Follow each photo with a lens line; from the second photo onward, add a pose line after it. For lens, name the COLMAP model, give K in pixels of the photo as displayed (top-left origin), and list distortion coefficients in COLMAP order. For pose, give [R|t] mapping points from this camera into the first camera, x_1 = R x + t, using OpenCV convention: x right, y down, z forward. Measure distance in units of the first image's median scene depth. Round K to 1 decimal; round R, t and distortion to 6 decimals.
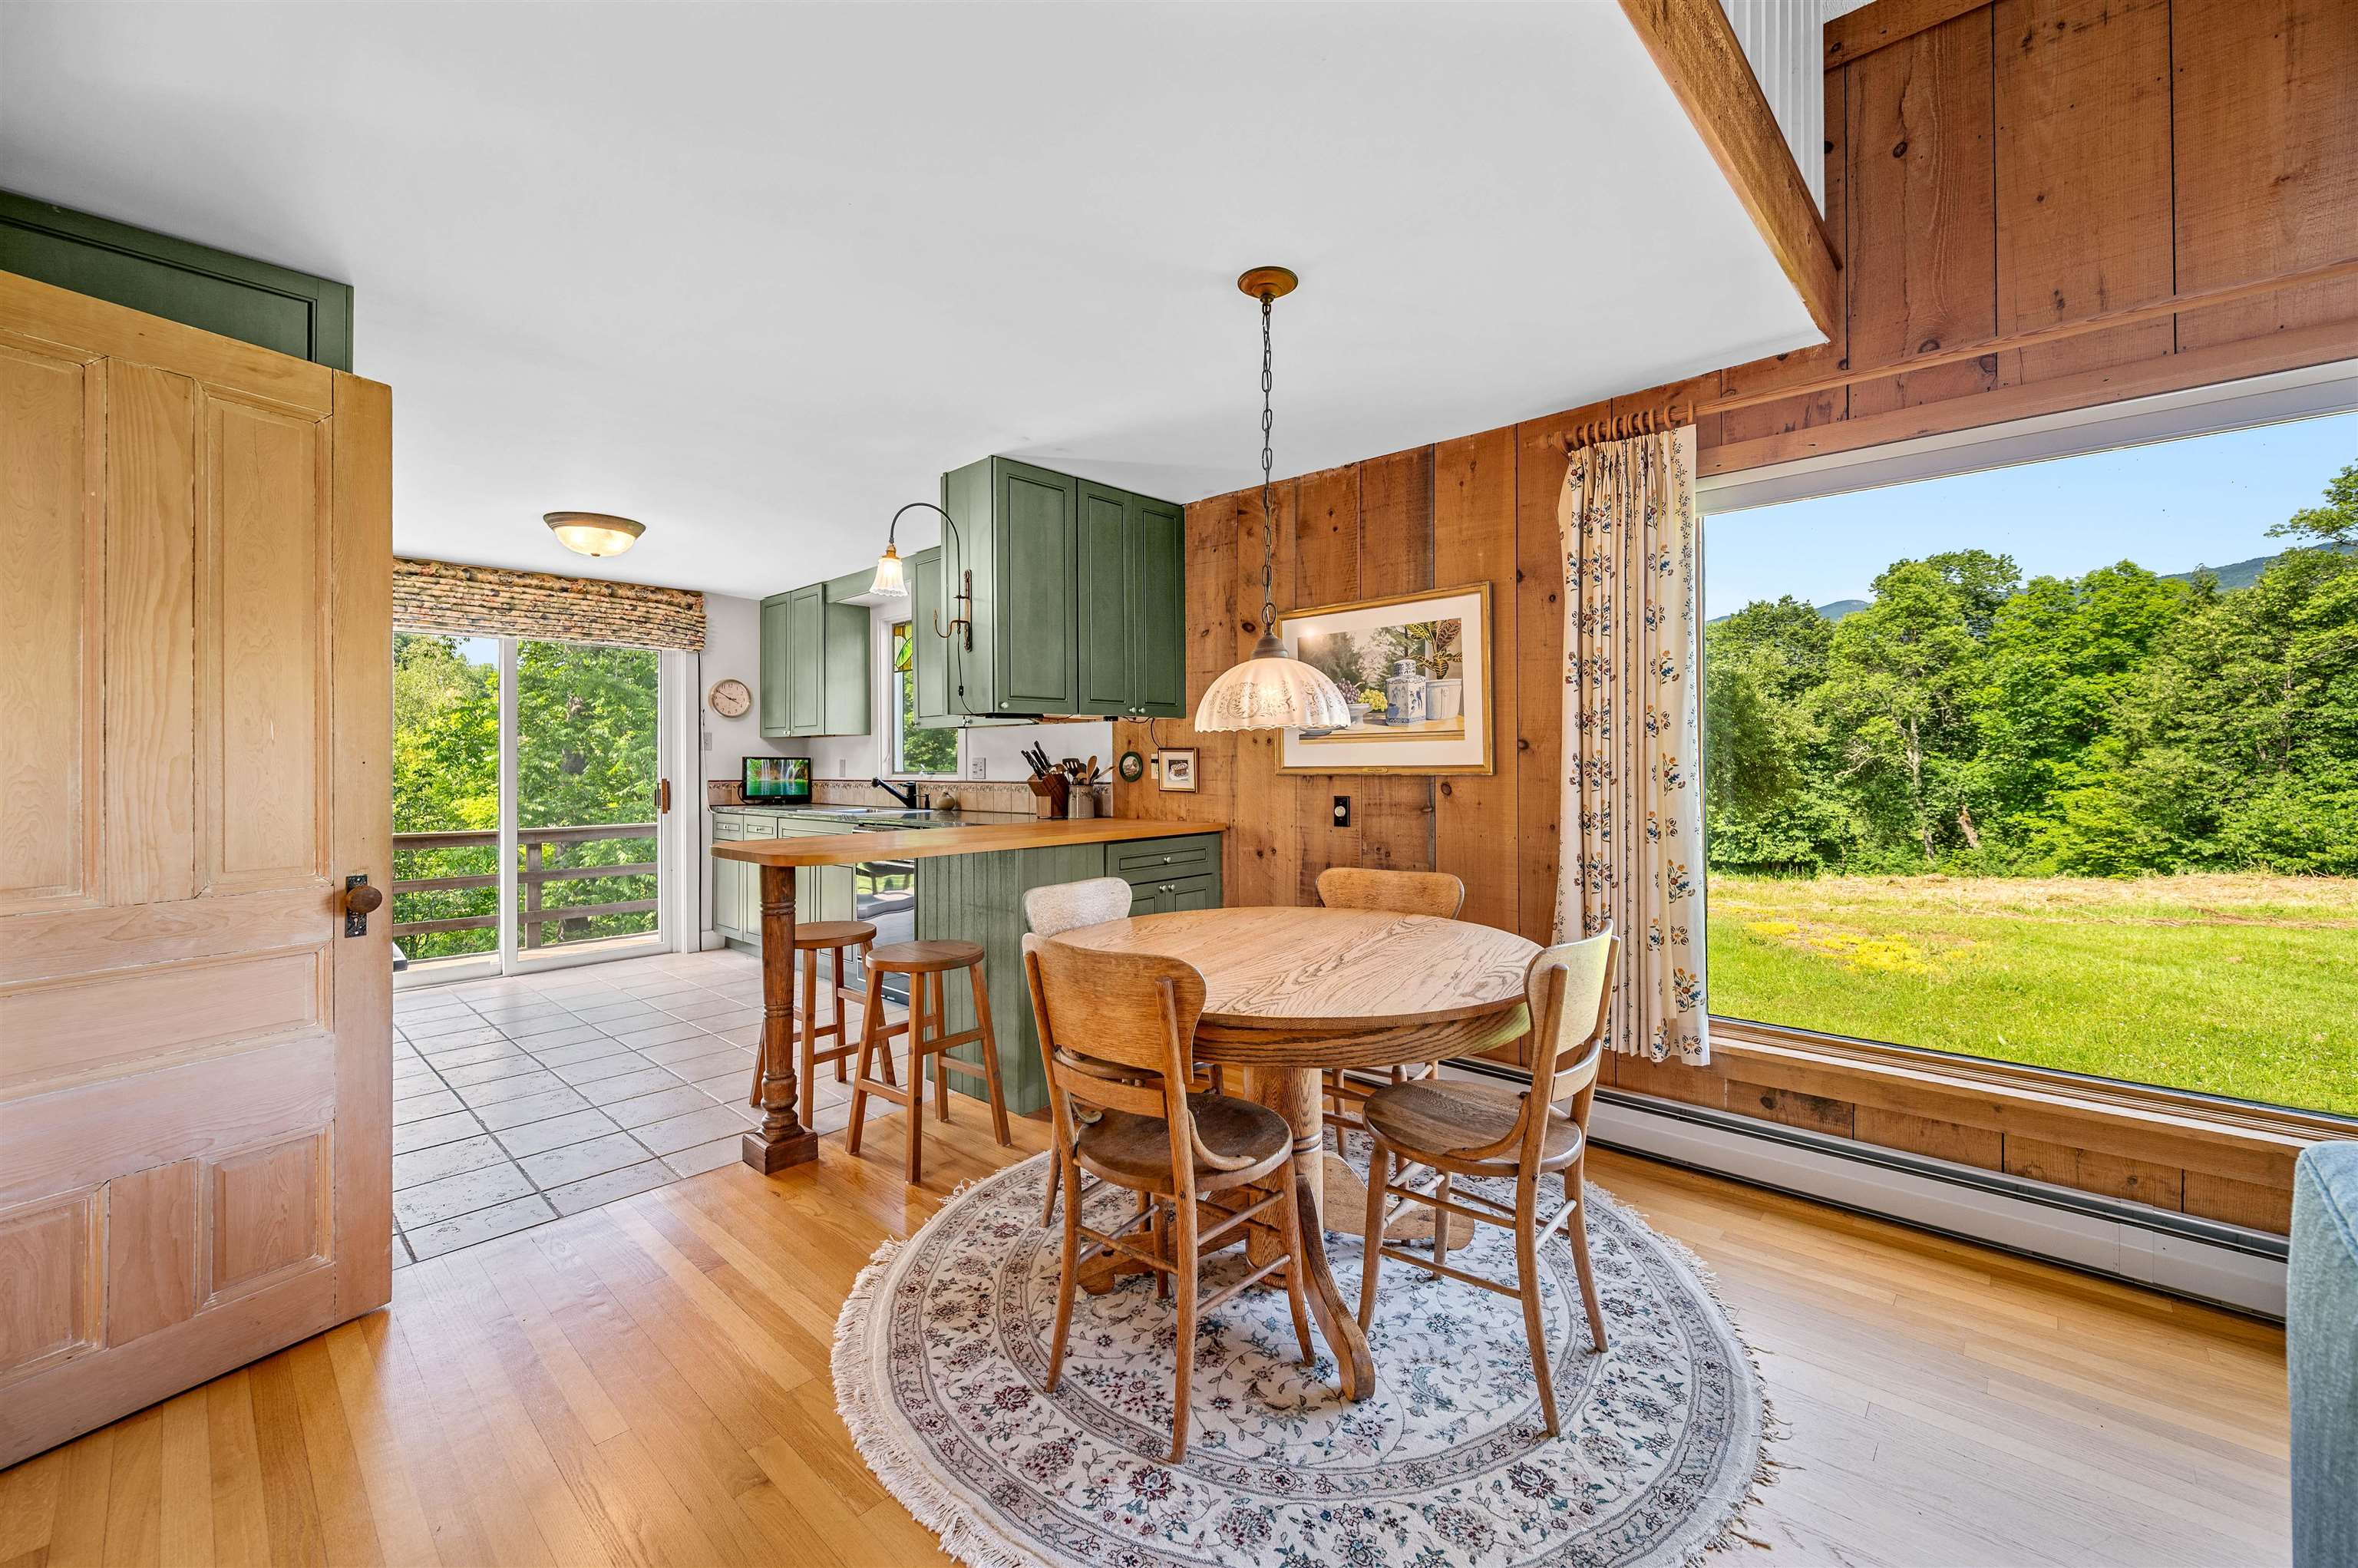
lens RADIAL K [[936.8, 0, 1169.9], [0, 936.8, 754.0], [0, 0, 1]] dist [0.001202, -0.000775]
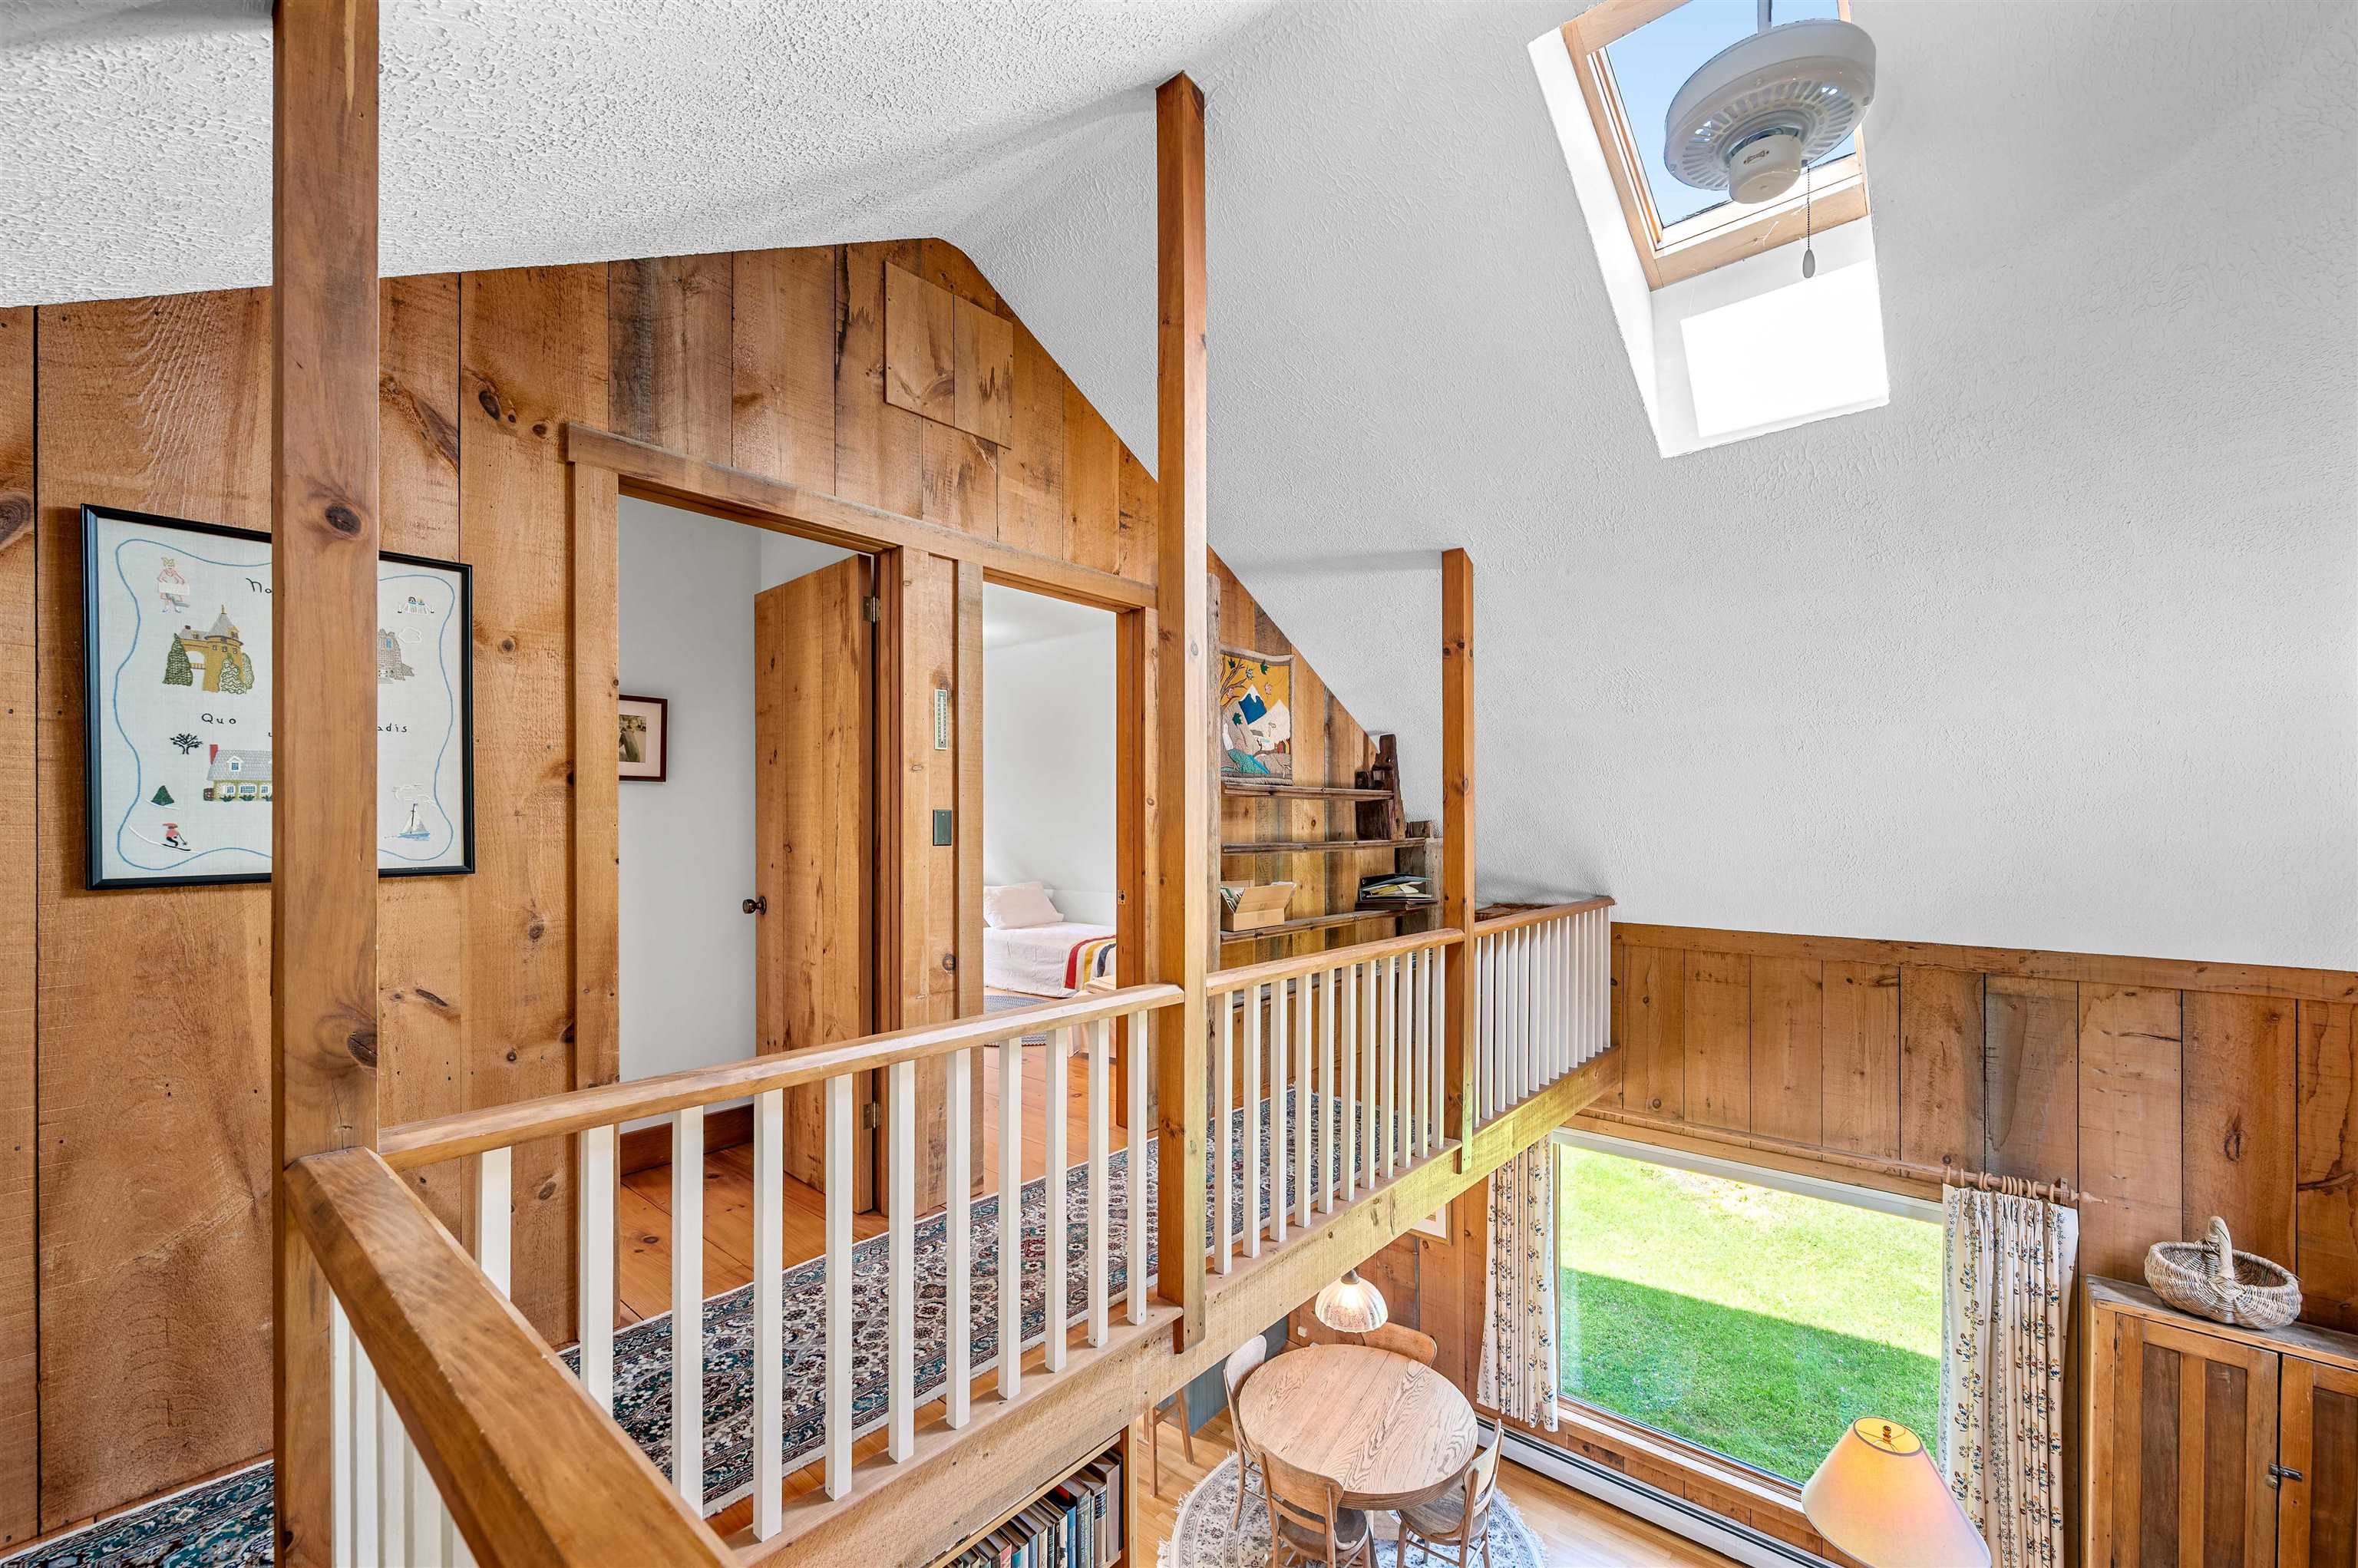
lens RADIAL K [[936.8, 0, 1167.9], [0, 936.8, 815.2], [0, 0, 1]] dist [0.001202, -0.000775]
pose [[0.999291, 0.003774, 0.037457, -0.169099], [-0.003846, 0.999991, 0.001851, -0.497686], [-0.037450, -0.001994, 0.999297, -0.488086]]
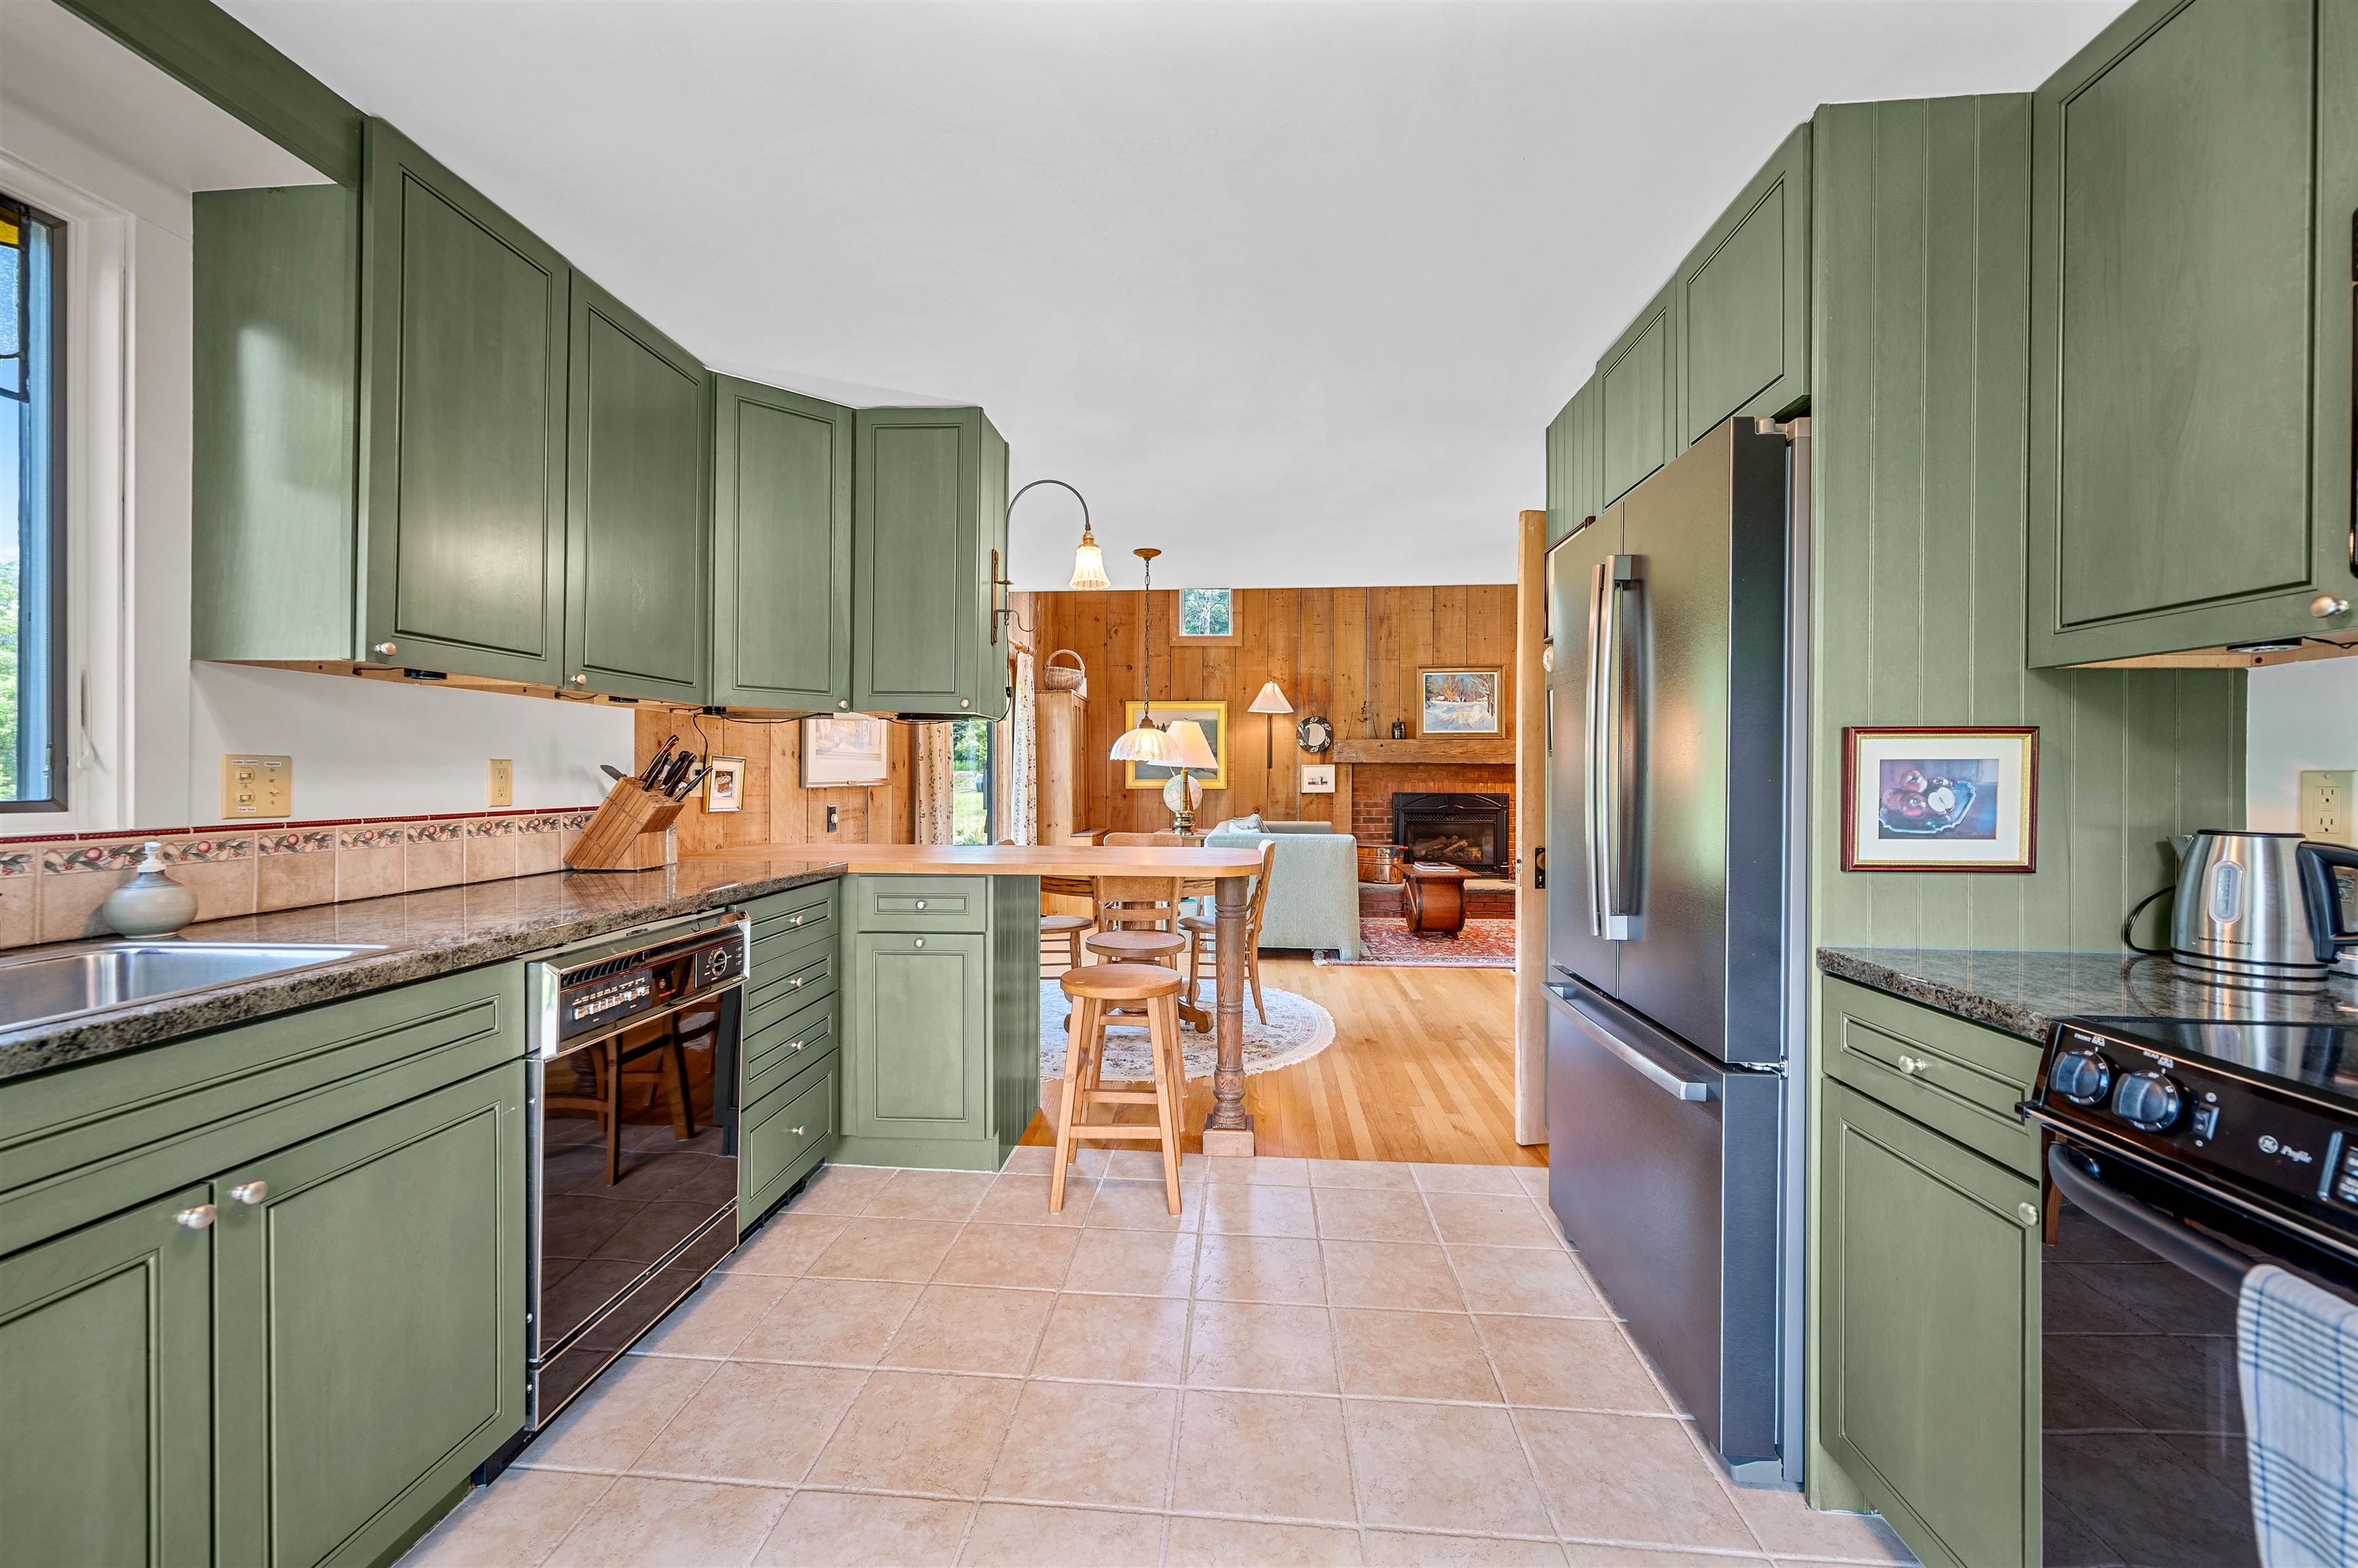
lens RADIAL K [[936.8, 0, 1190.0], [0, 936.8, 780.3], [0, 0, 1]] dist [0.001202, -0.000775]
pose [[-0.635107, 0.001175, 0.772423, -0.683545], [-0.006277, 0.999958, -0.006682, 0.013307], [-0.772398, -0.009092, -0.635073, 0.966982]]
